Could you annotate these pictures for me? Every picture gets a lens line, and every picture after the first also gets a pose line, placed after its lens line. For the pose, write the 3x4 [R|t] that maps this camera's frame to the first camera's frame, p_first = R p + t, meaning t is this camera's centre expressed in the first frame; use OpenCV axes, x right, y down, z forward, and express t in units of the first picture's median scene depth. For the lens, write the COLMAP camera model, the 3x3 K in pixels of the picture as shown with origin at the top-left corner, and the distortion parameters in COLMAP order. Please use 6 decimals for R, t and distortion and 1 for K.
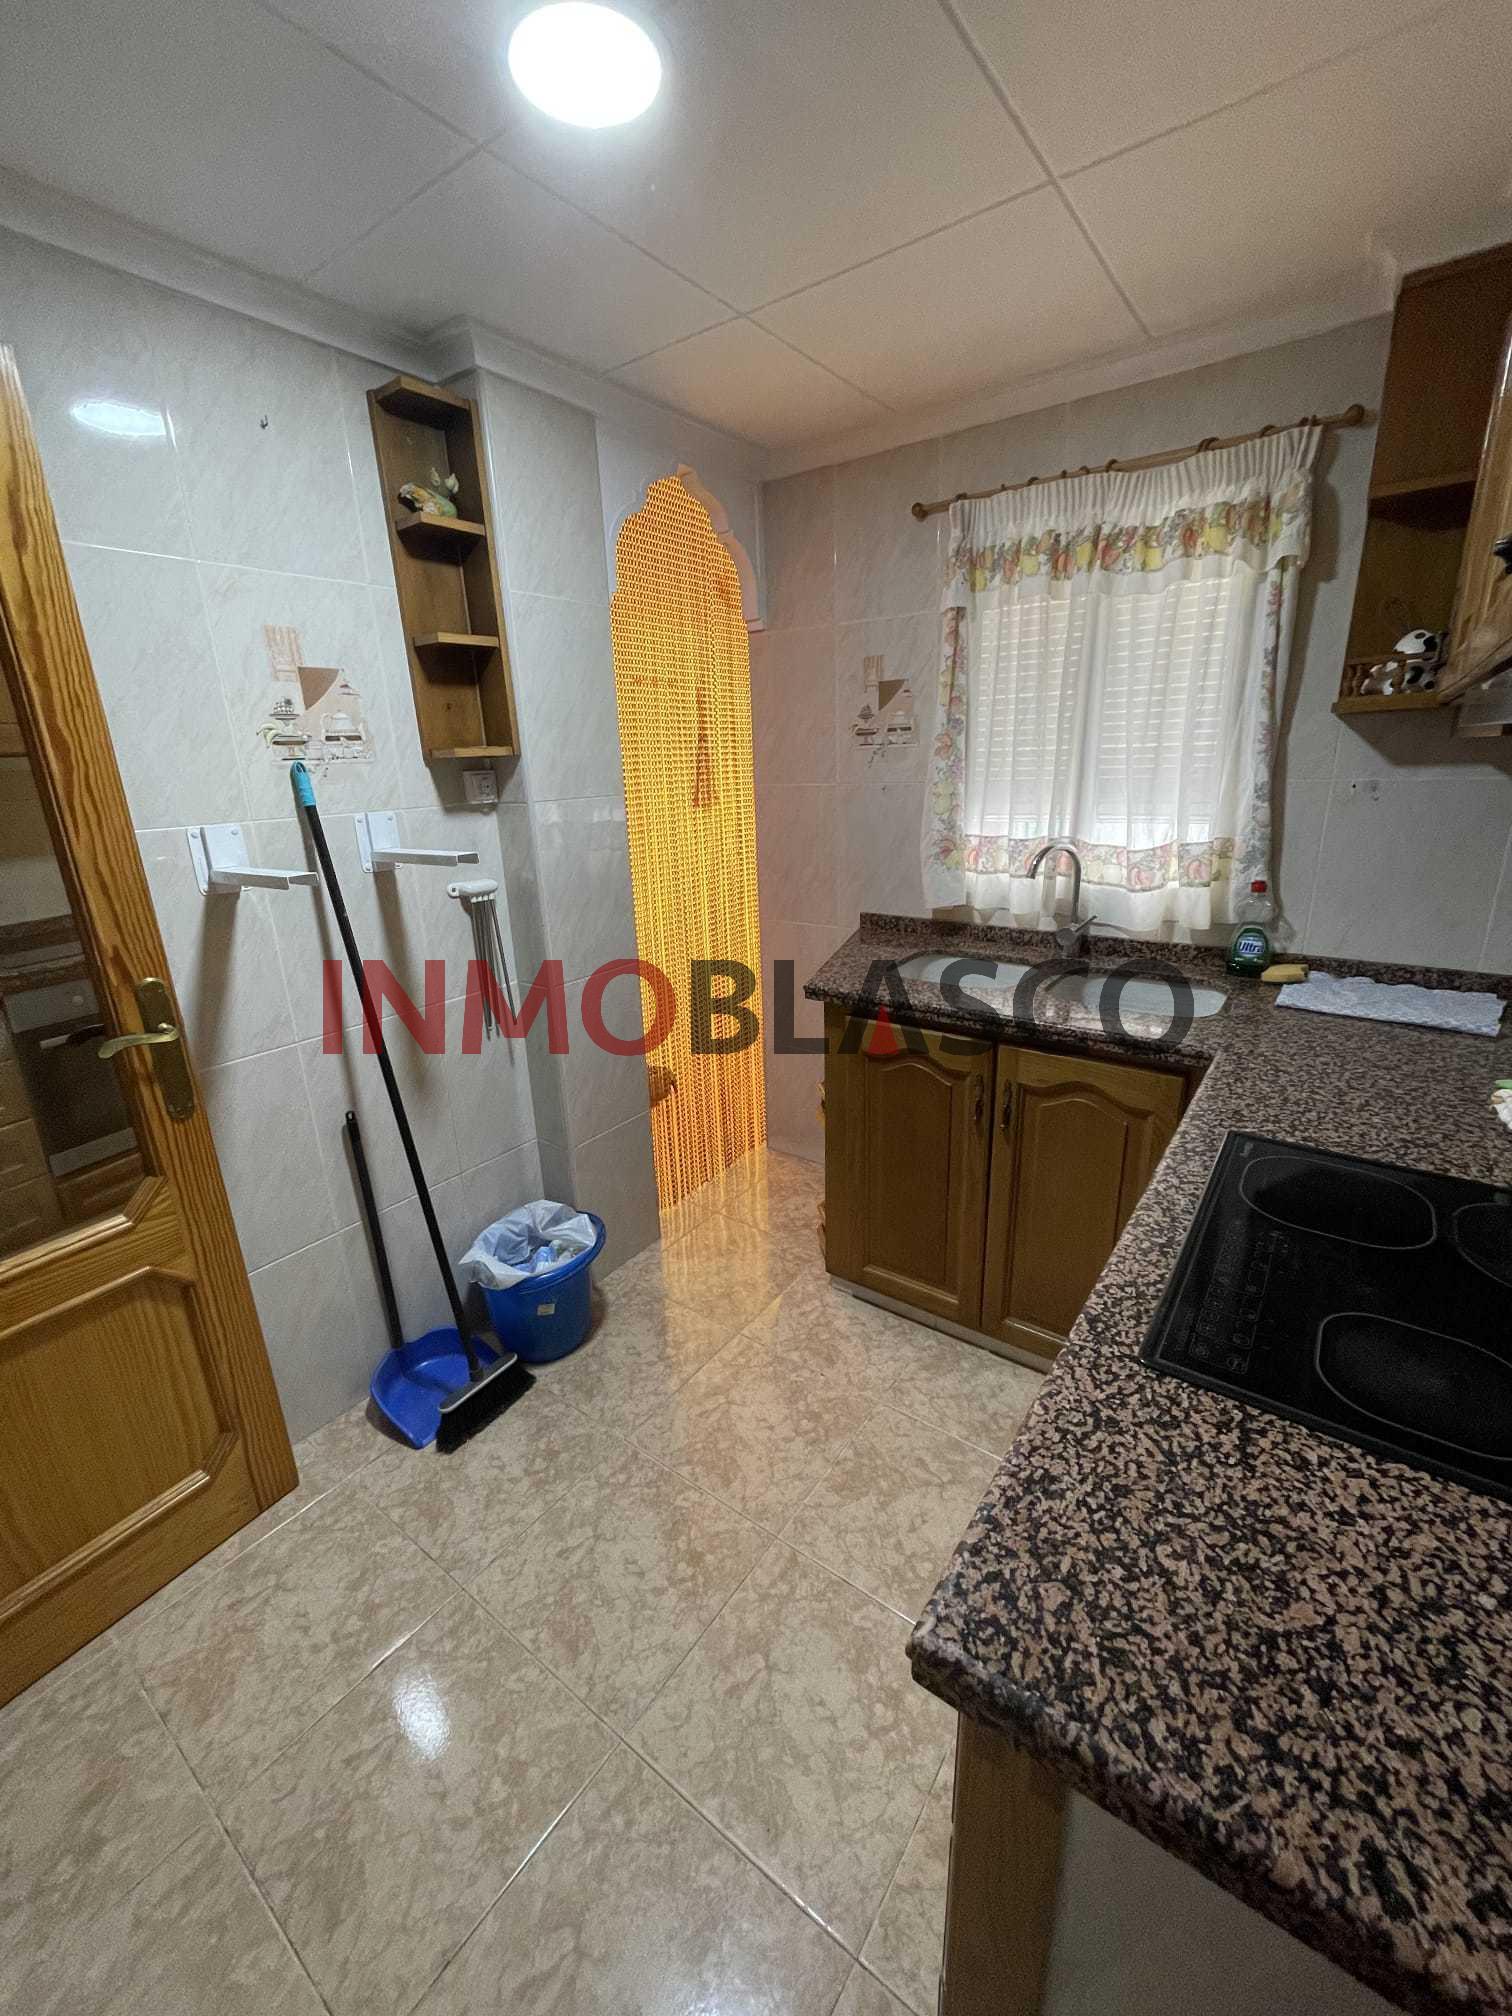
lens RADIAL K [[808.9, 0, 757.7], [0, 808.9, 1008.9], [0, 0, 1]] dist [-0.003577, -0.000297]
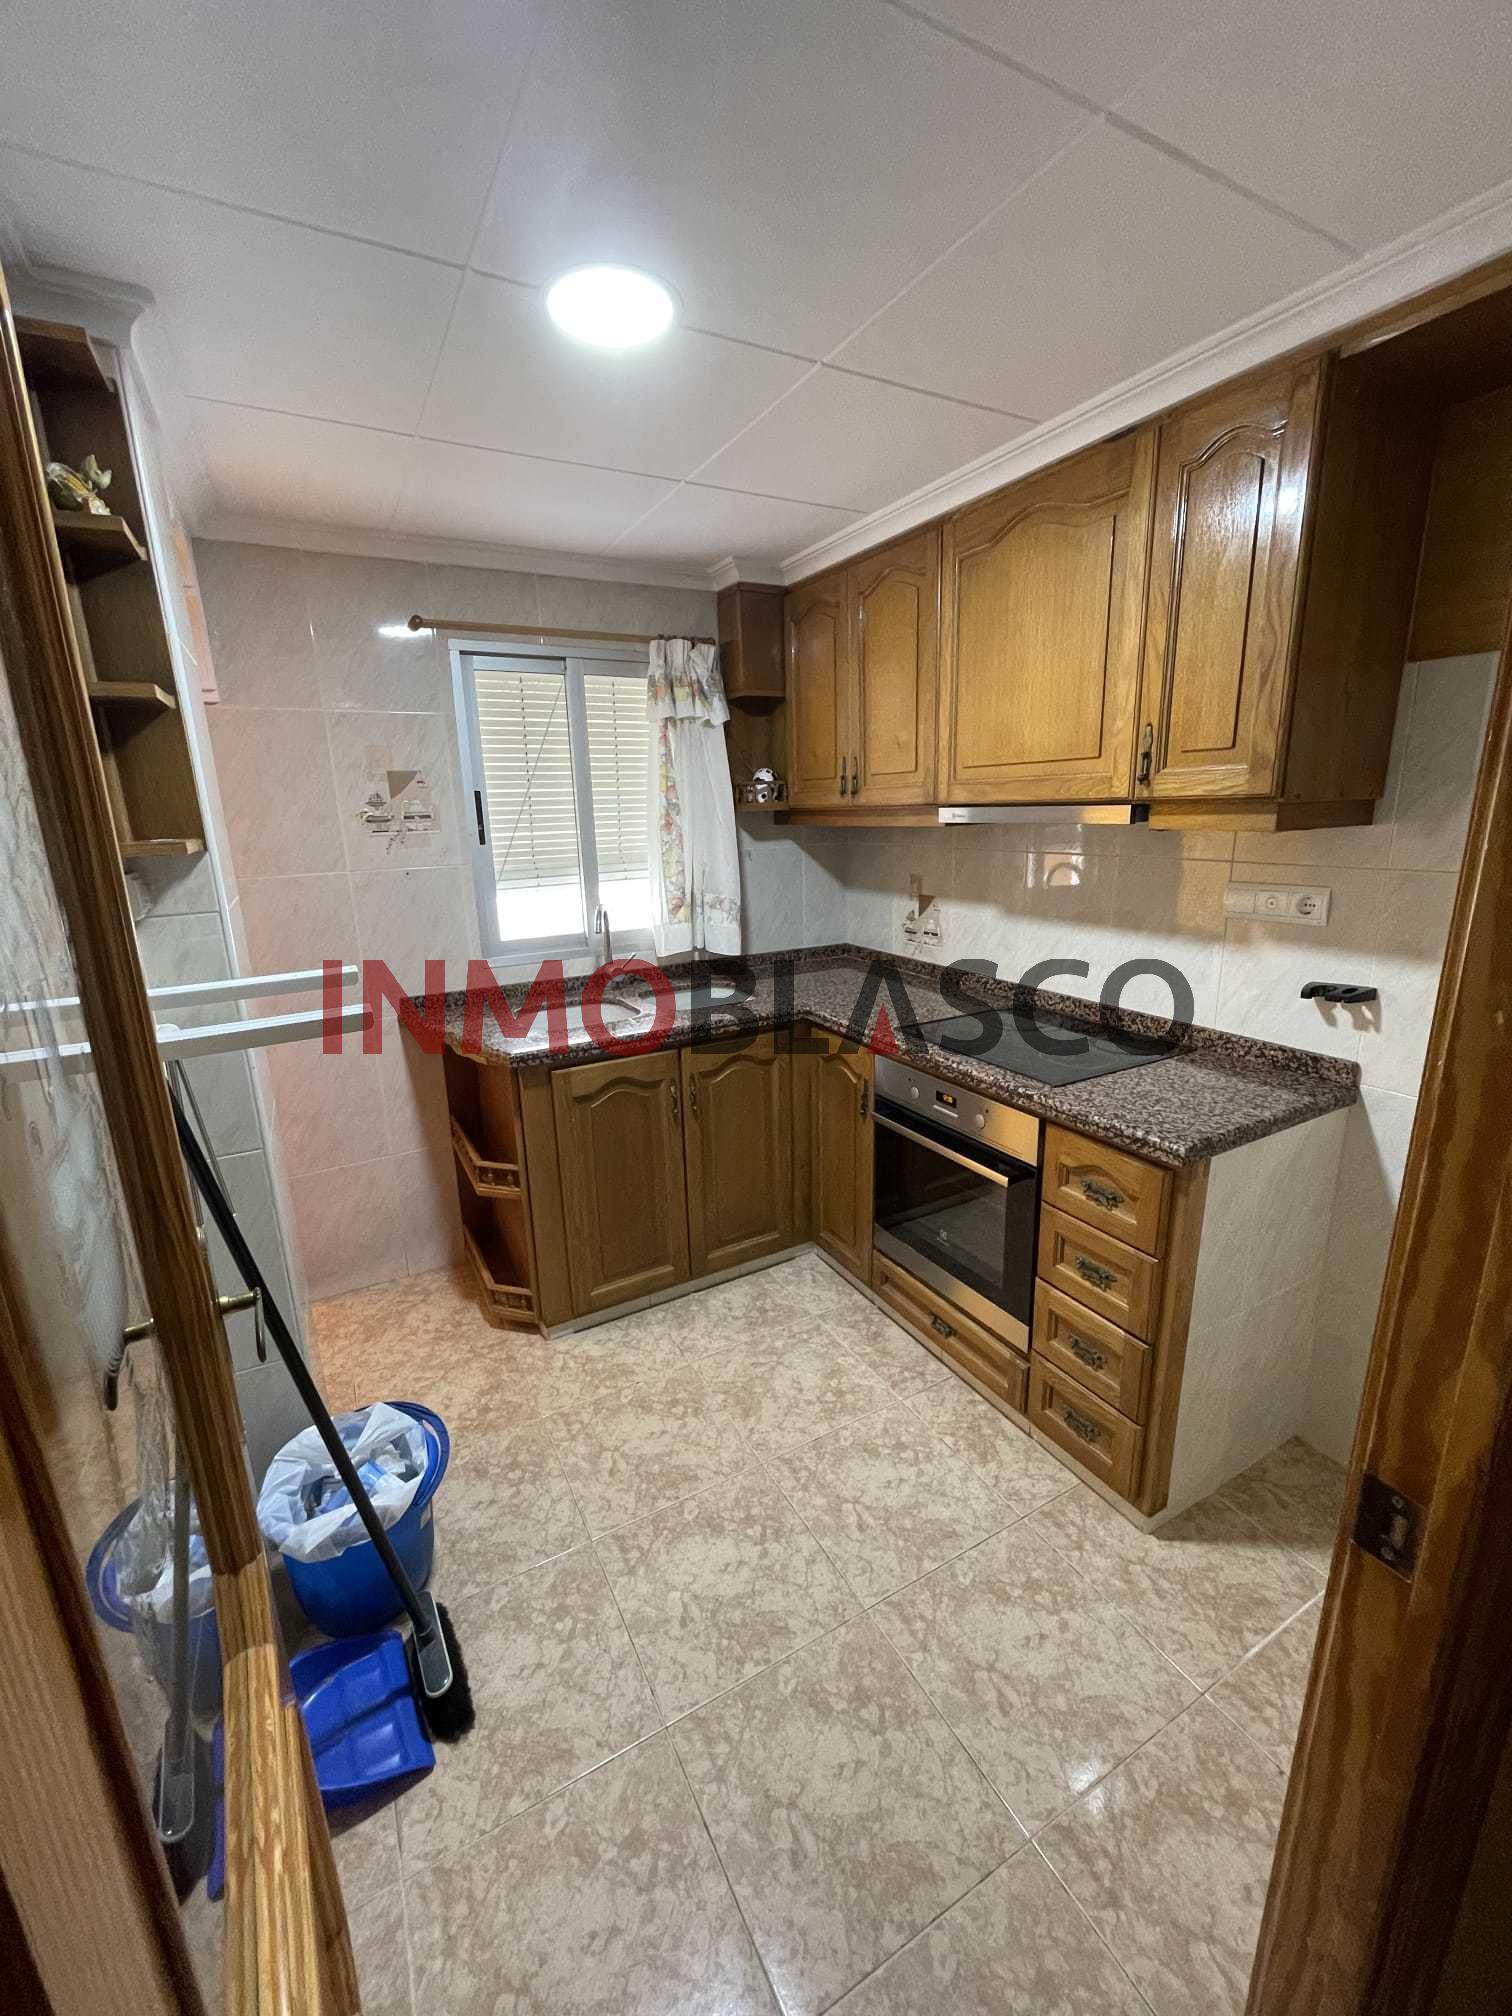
lens RADIAL K [[808.9, 0, 762.6], [0, 808.9, 1004.9], [0, 0, 1]] dist [-0.003577, -0.000297]
pose [[0.419572, -0.193998, 0.886749, -0.702332], [0.287012, 0.955130, 0.073156, -0.071260], [-0.861152, 0.223813, 0.456426, 0.221404]]
